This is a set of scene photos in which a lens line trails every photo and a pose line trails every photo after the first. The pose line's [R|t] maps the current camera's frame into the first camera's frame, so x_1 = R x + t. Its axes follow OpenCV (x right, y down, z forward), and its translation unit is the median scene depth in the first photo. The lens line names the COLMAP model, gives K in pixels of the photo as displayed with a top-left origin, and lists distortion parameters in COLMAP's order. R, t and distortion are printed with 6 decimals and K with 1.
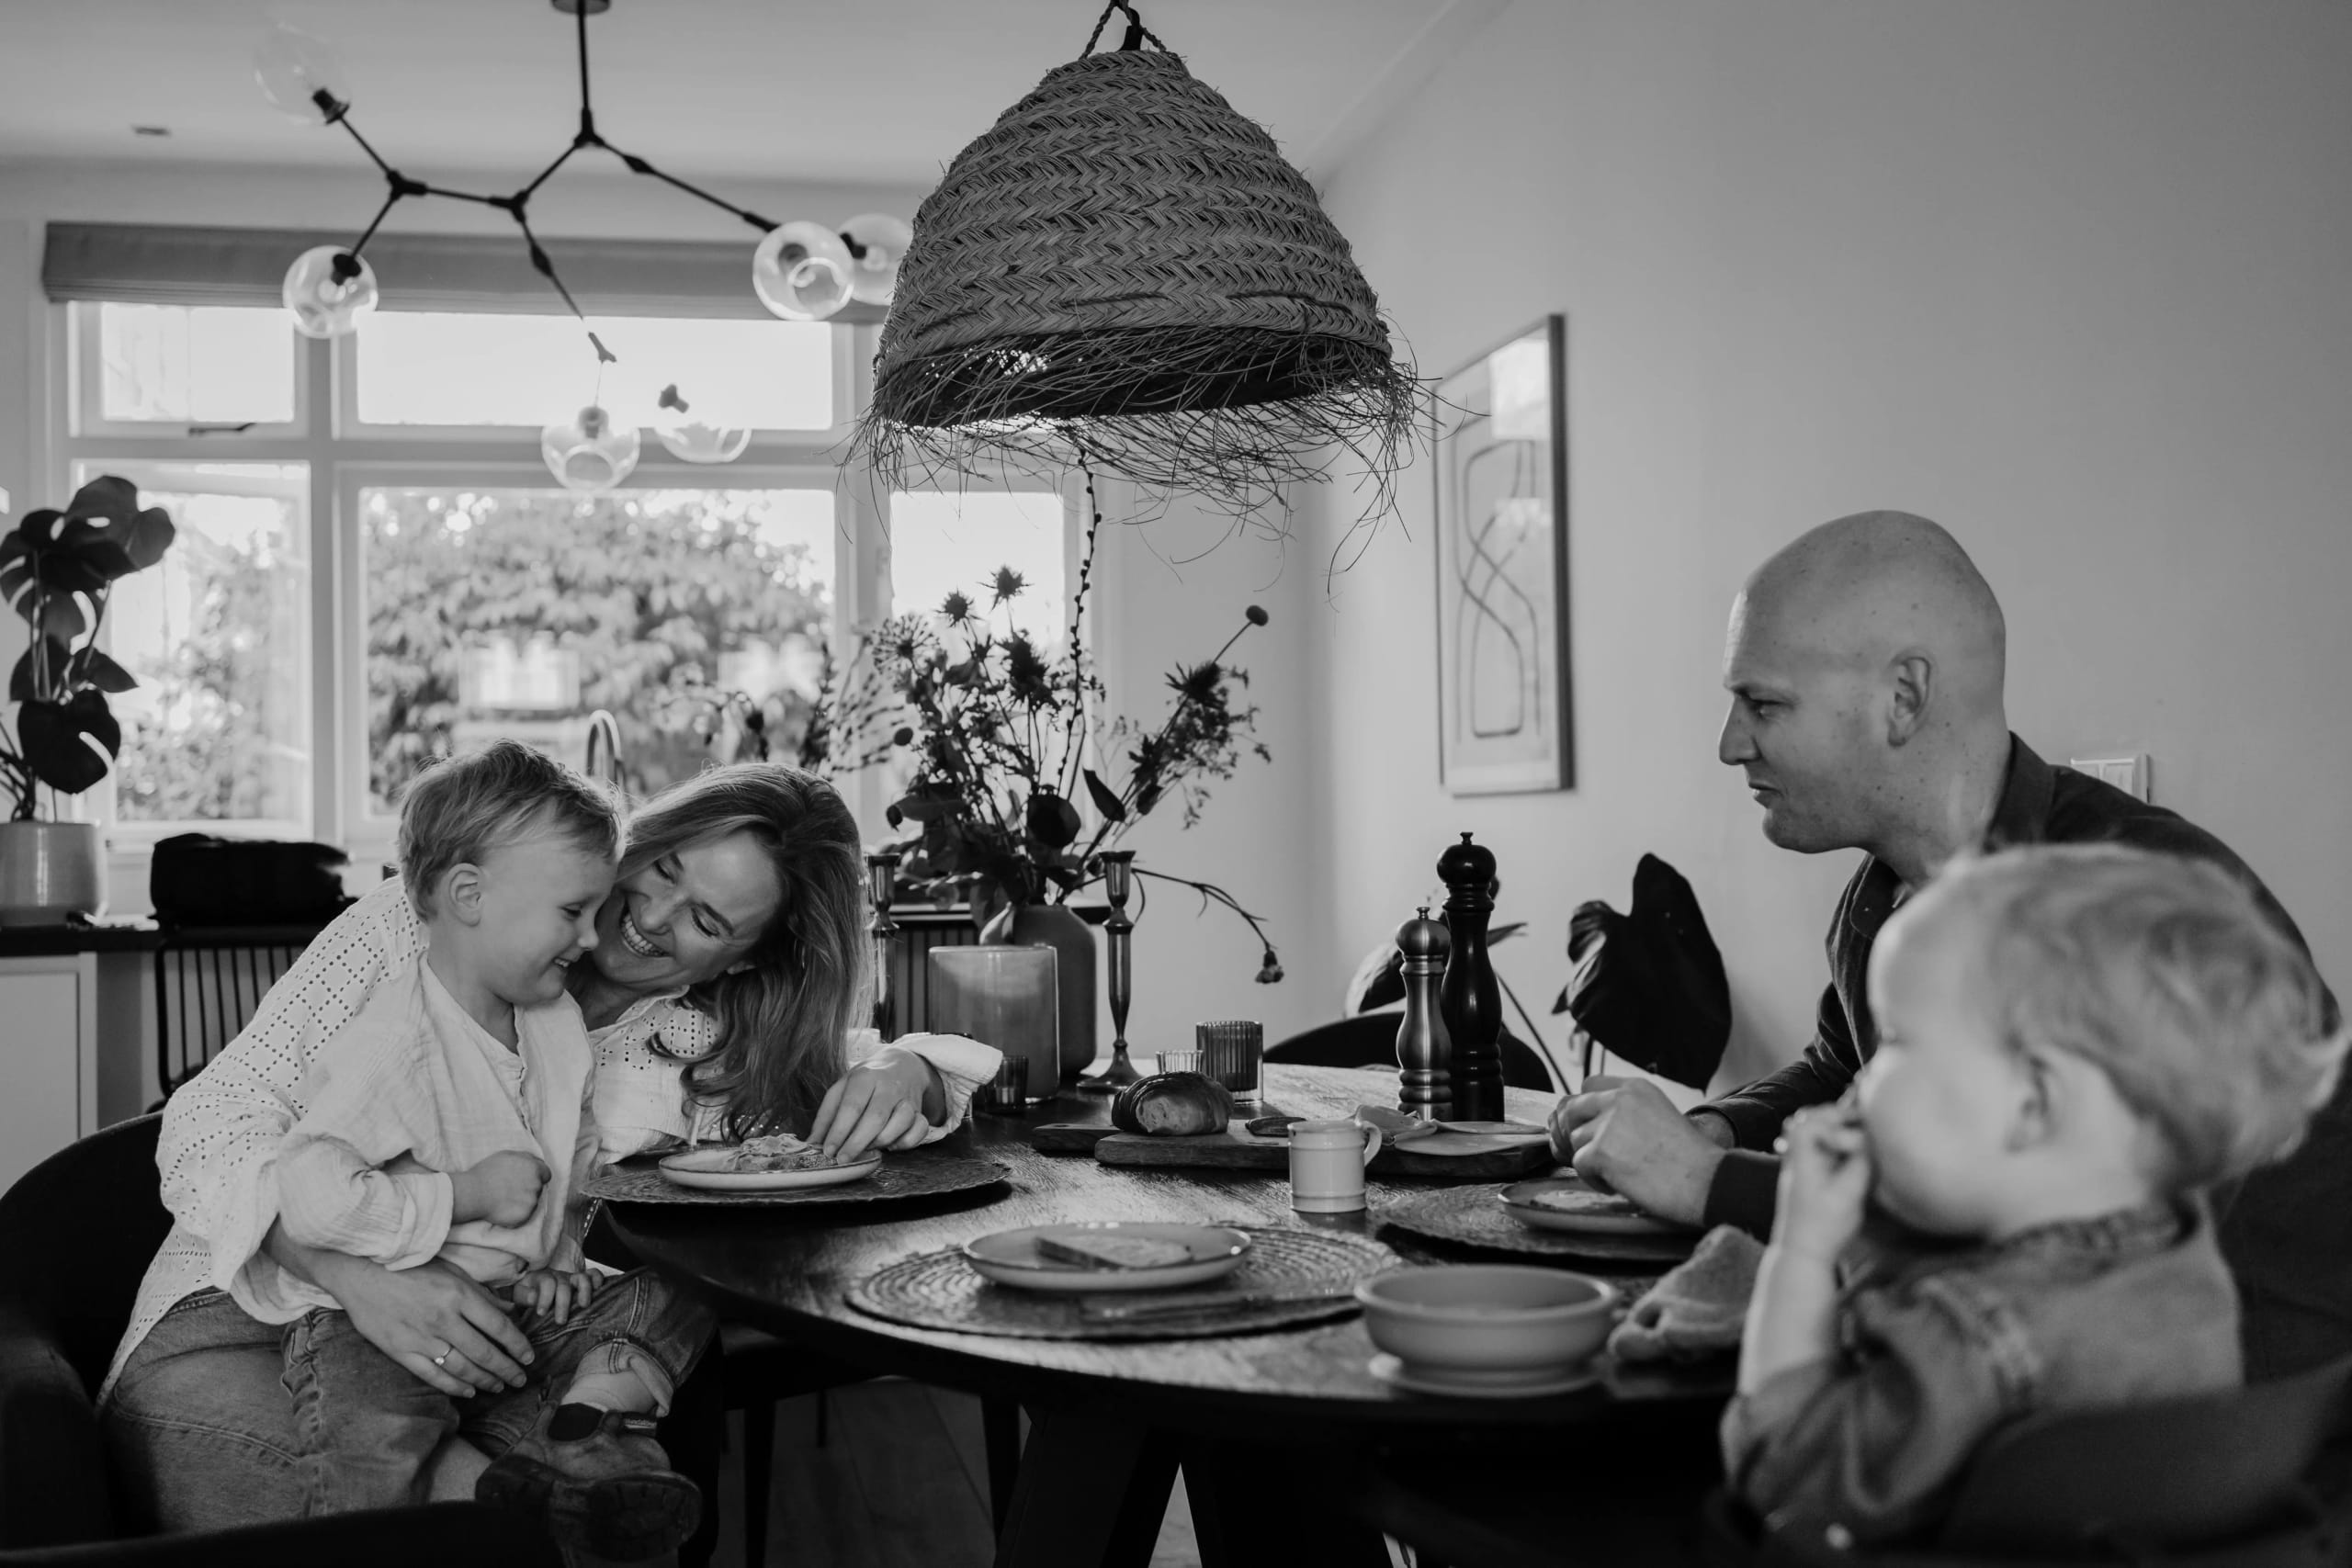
lens RADIAL K [[2451.2, 0, 1169.2], [0, 2451.2, 741.8], [0, 0, 1]] dist [0.022912, 0.016403]
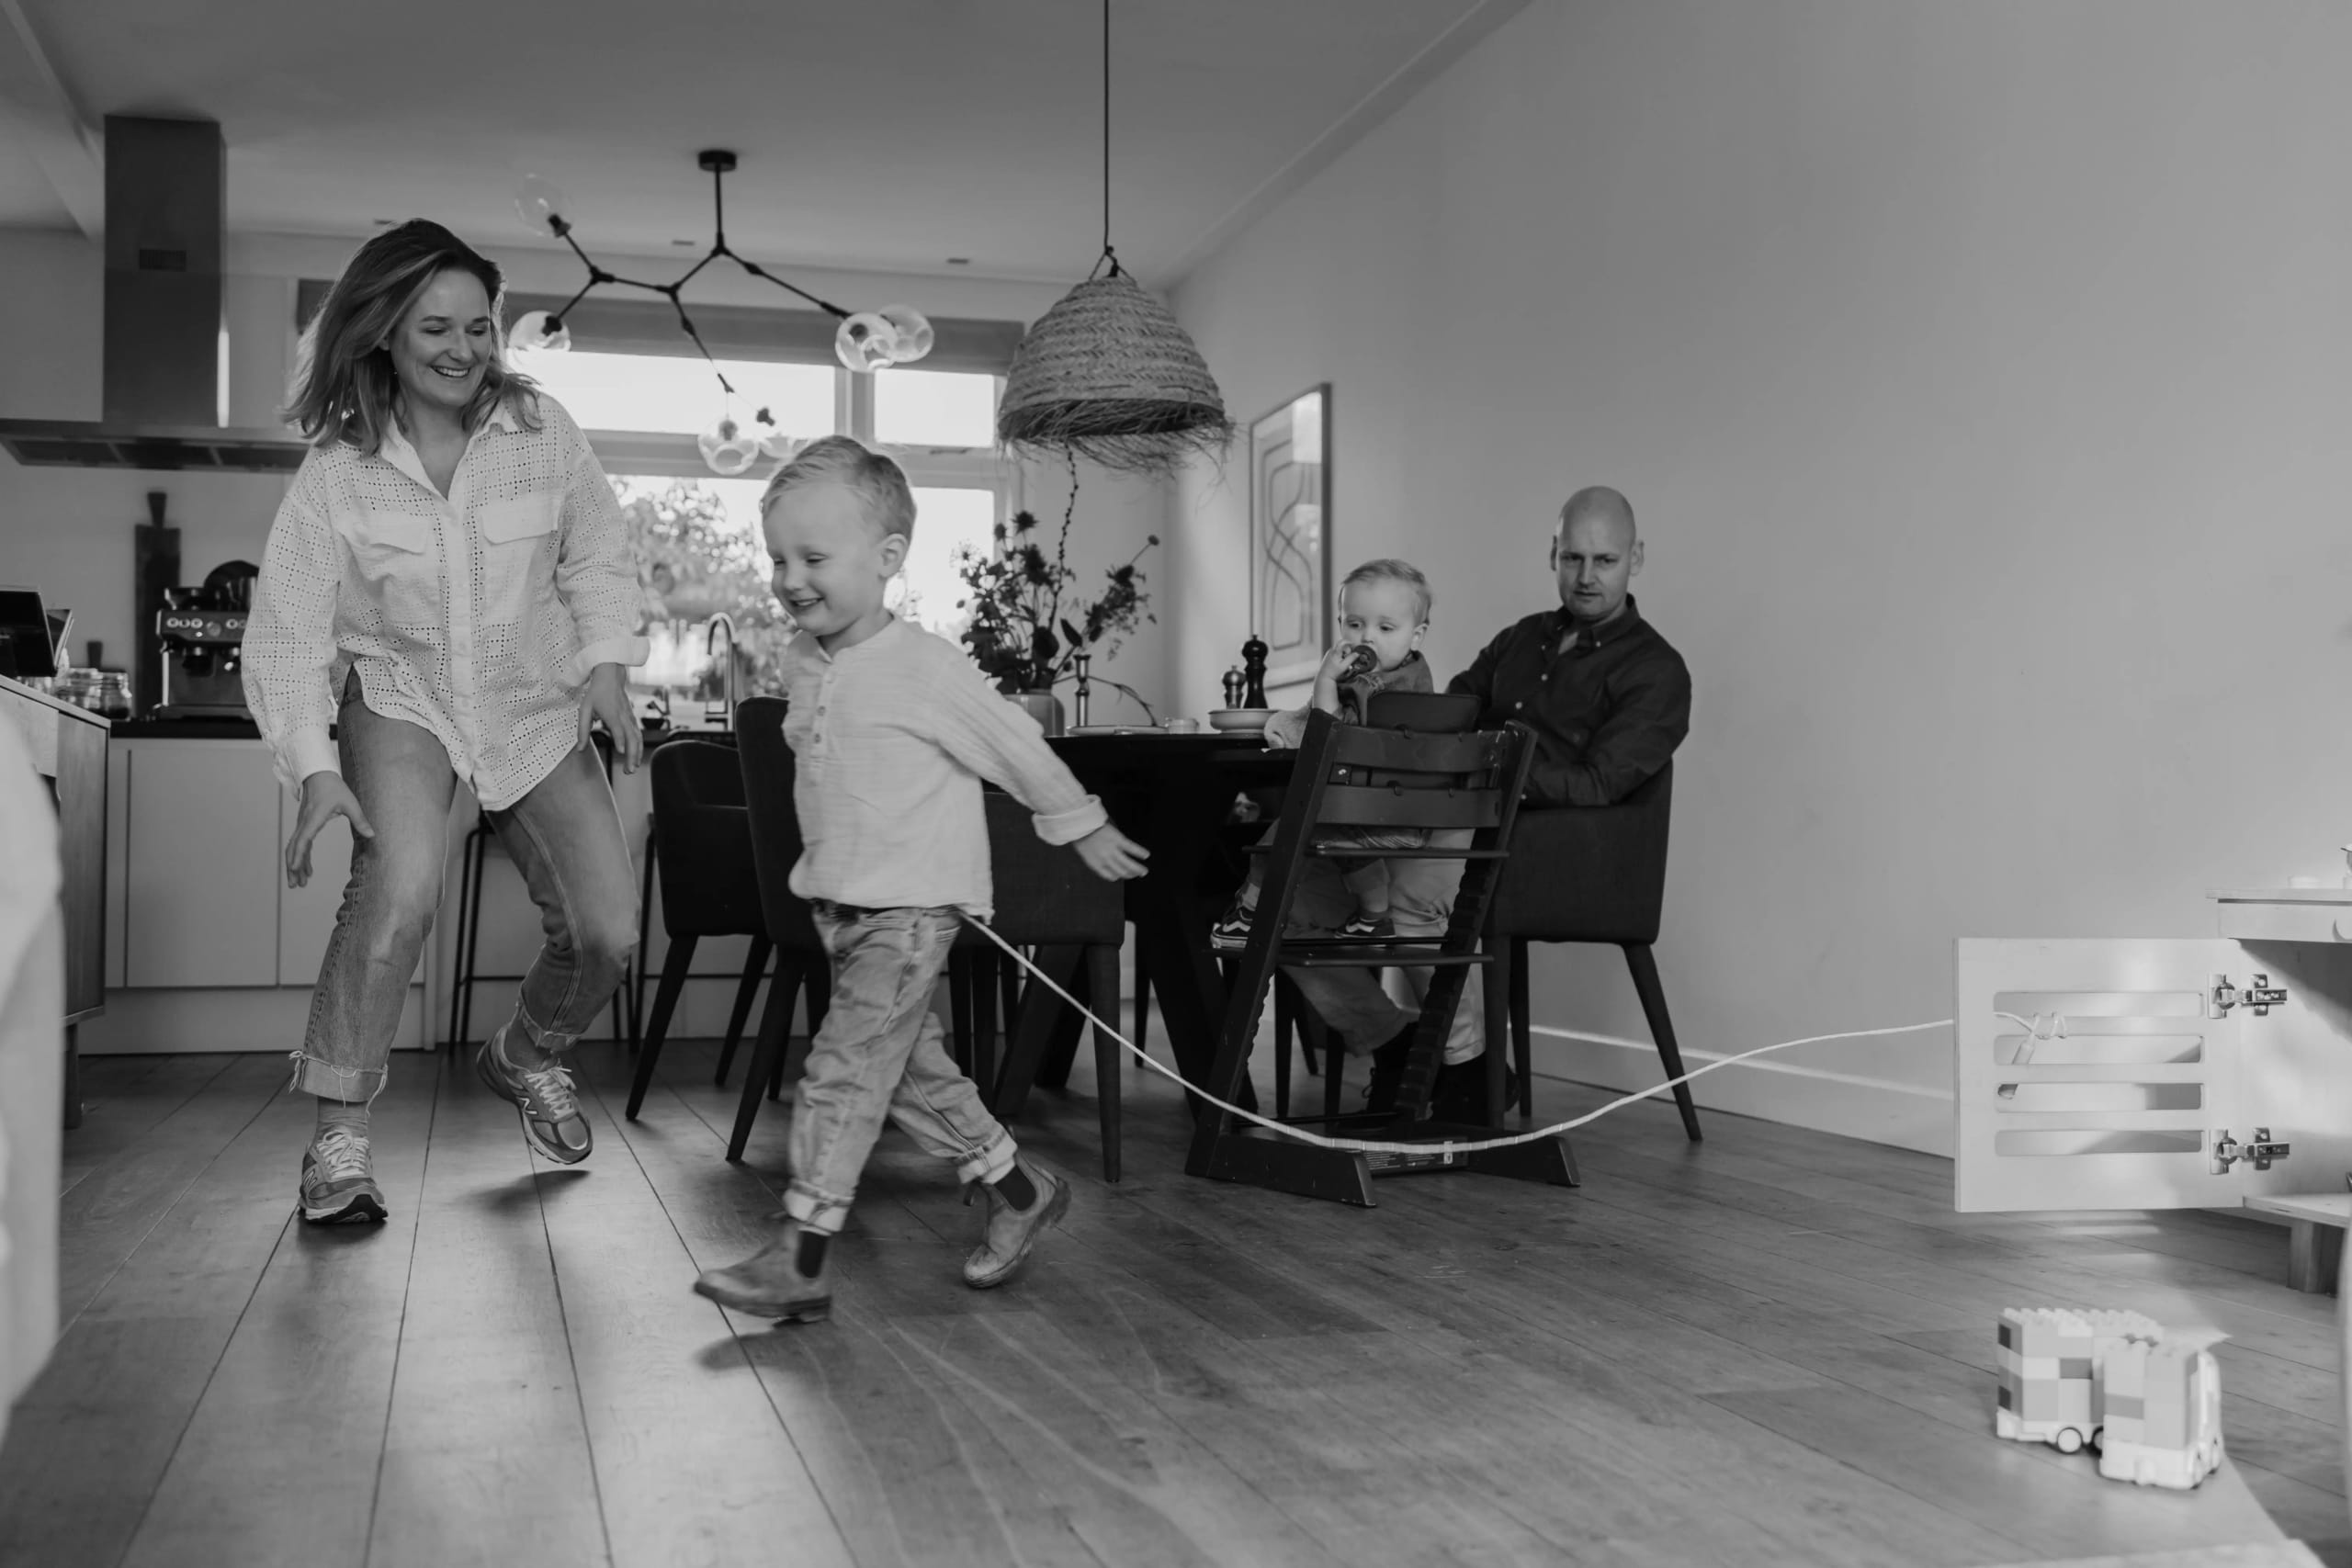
lens RADIAL K [[2550.0, 0, 1186.8], [0, 2550.0, 760.4], [0, 0, 1]] dist [0.062970, -0.016040]
pose [[0.996687, 0.020492, 0.078715, -0.091353], [-0.019784, 0.999757, -0.009766, 0.138736], [-0.078896, 0.008177, 0.996849, -0.996163]]
